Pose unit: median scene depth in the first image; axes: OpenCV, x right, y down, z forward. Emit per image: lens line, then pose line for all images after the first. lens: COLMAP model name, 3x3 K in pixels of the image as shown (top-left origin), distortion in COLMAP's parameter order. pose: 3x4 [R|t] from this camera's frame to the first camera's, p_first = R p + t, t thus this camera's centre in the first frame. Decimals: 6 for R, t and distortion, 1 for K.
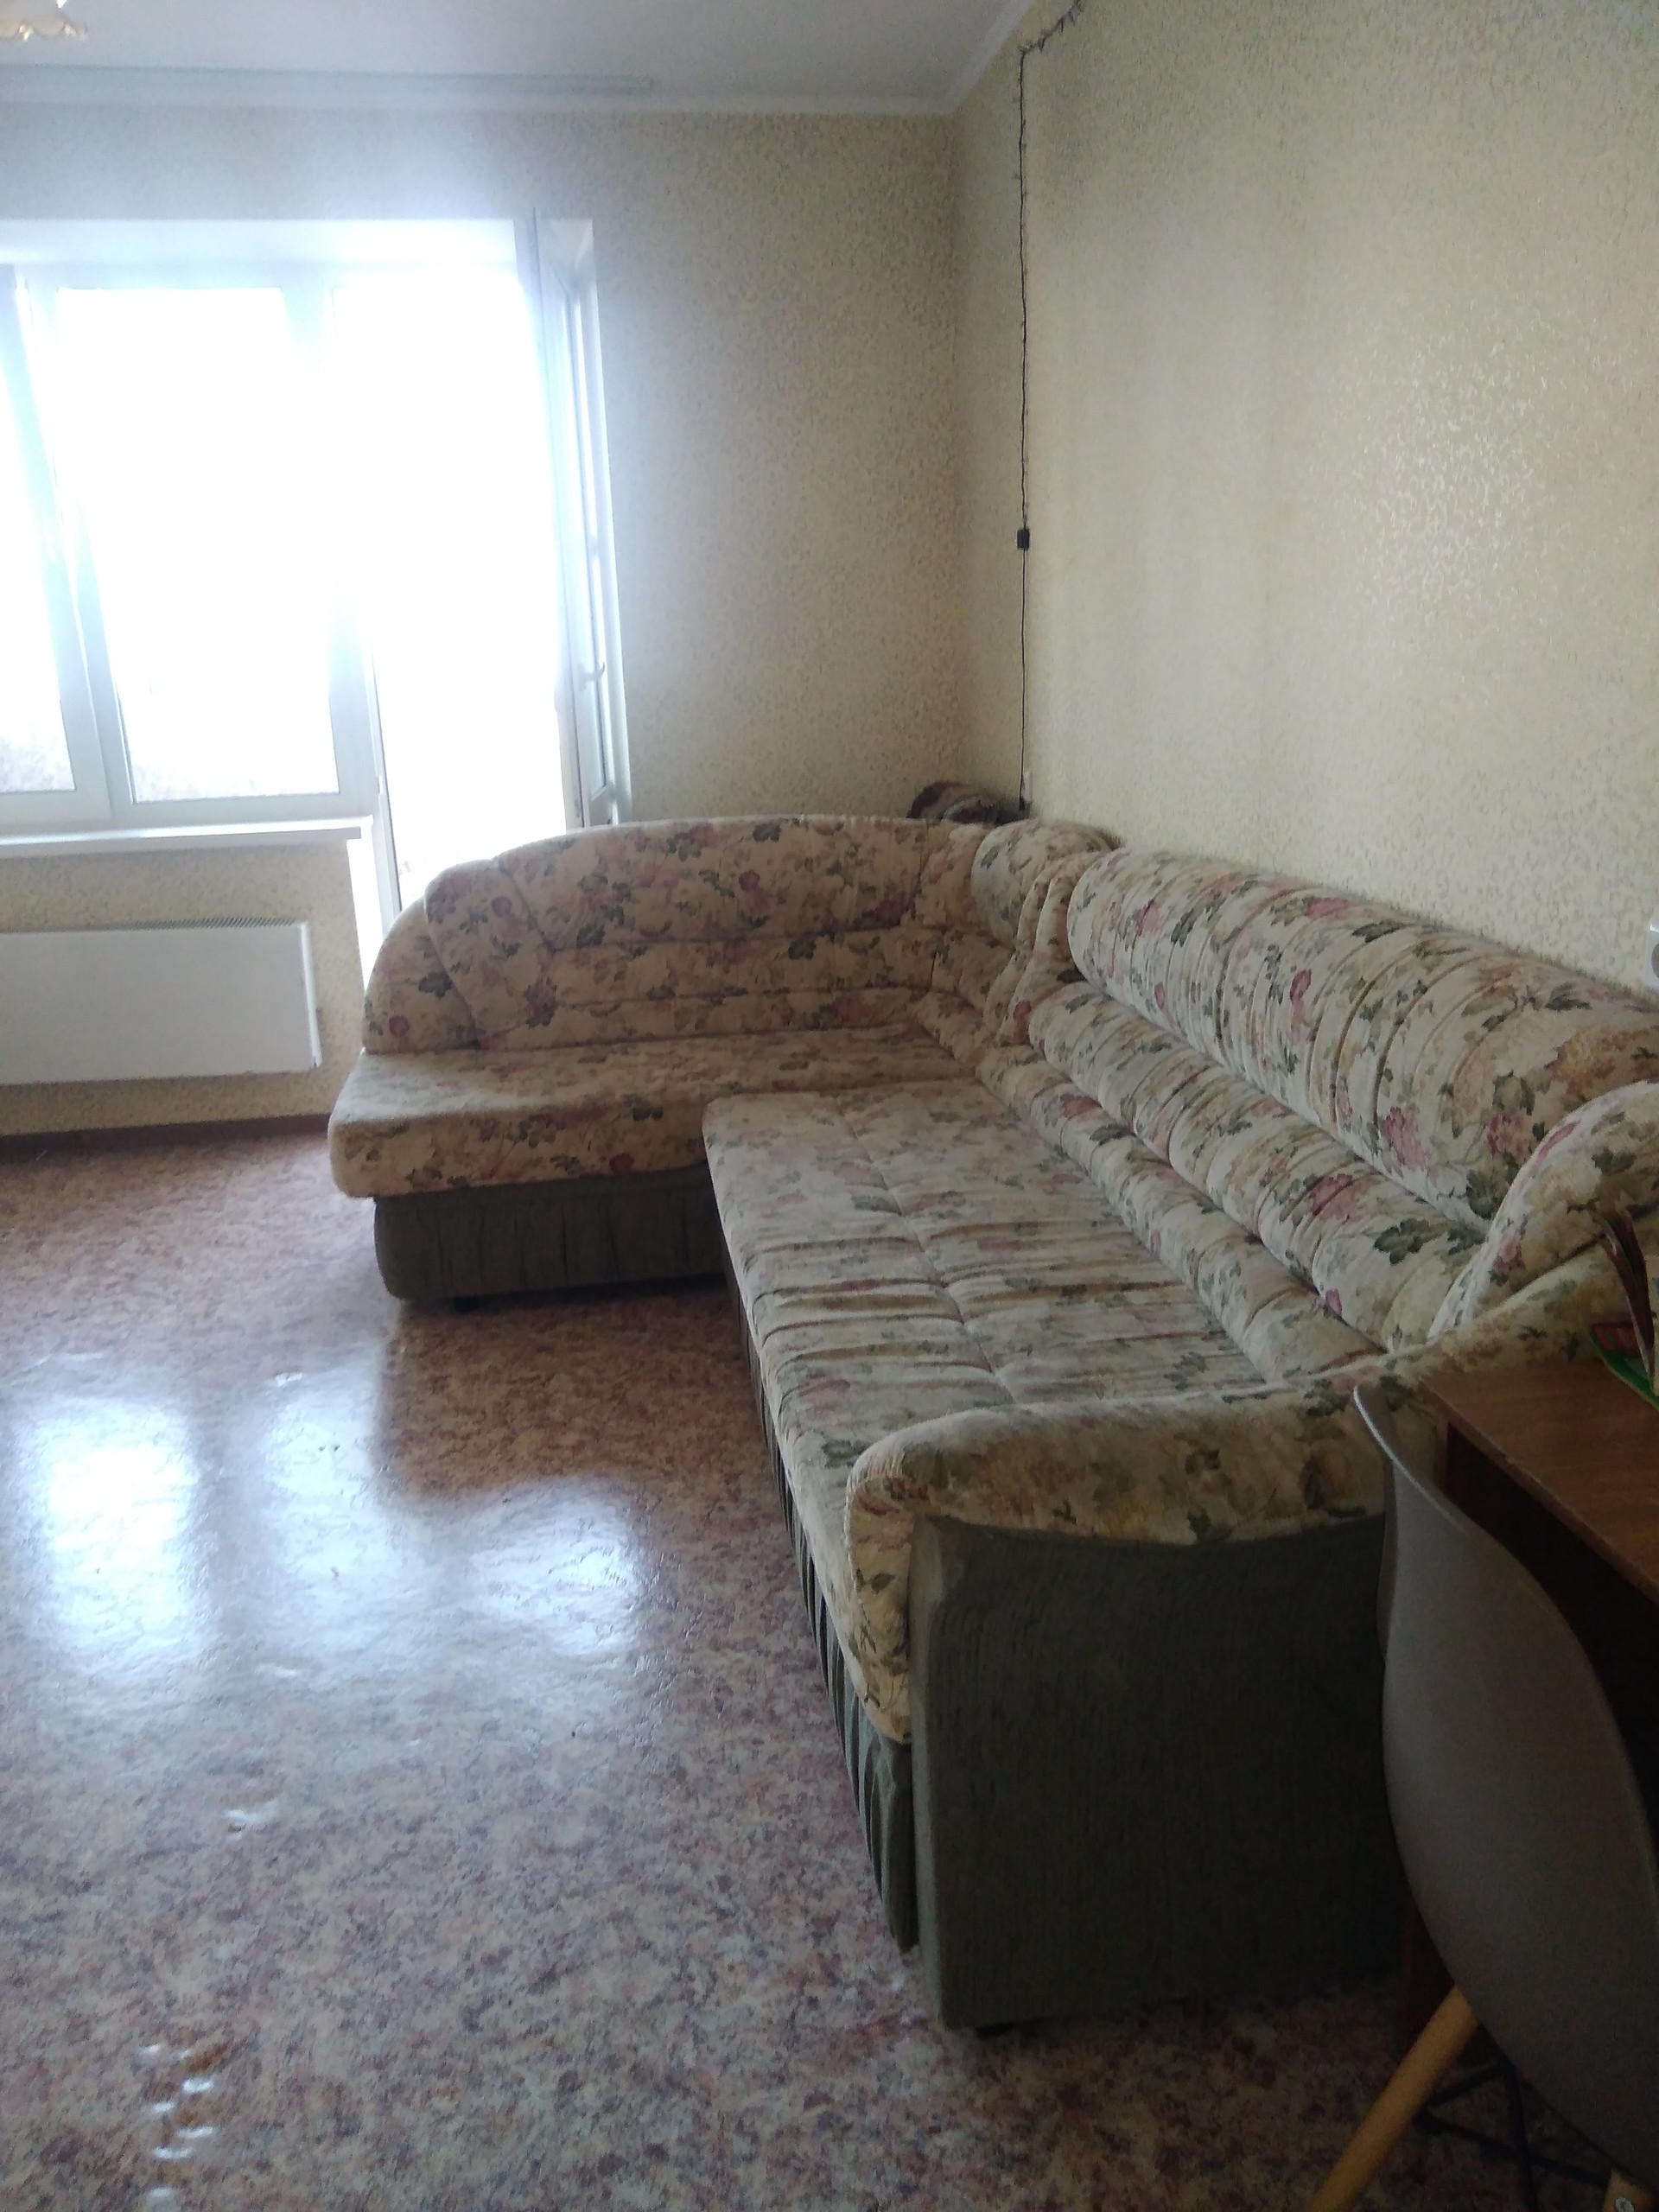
lens RADIAL K [[1640.9, 0, 830.8], [0, 1640.9, 1115.2], [0, 0, 1]] dist [0.054685, -0.087094]
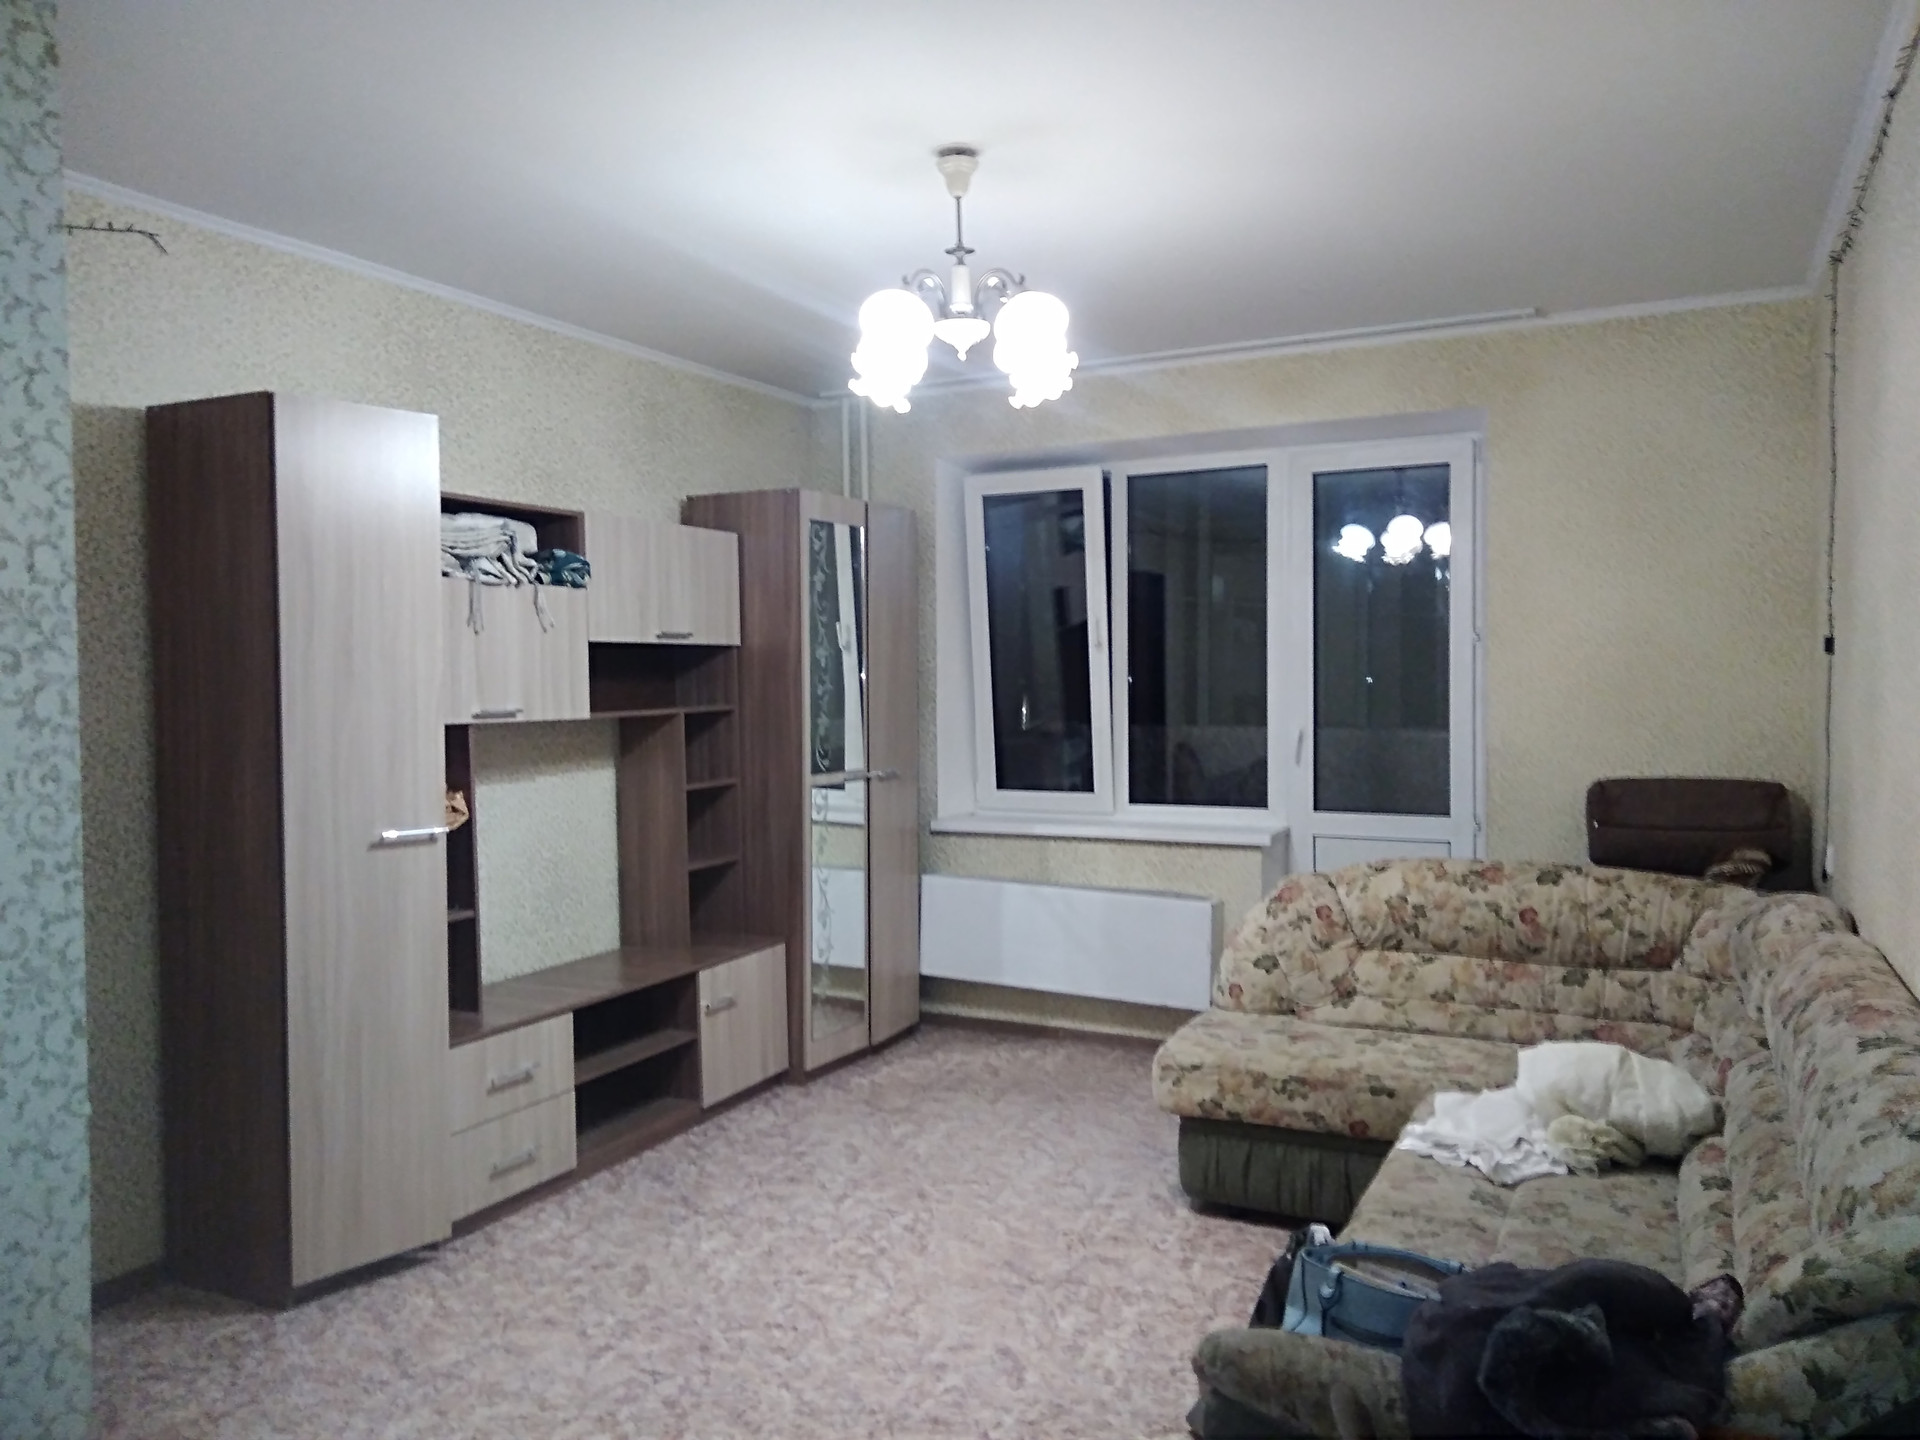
lens RADIAL K [[1424.3, 0, 963.0], [0, 1424.3, 714.0], [0, 0, 1]] dist [0.054685, -0.087094]
pose [[0.815981, 0.041557, -0.576583, 0.215904], [-0.173791, 0.968907, -0.176115, -0.027811], [0.551336, 0.243912, 0.797832, -0.111111]]
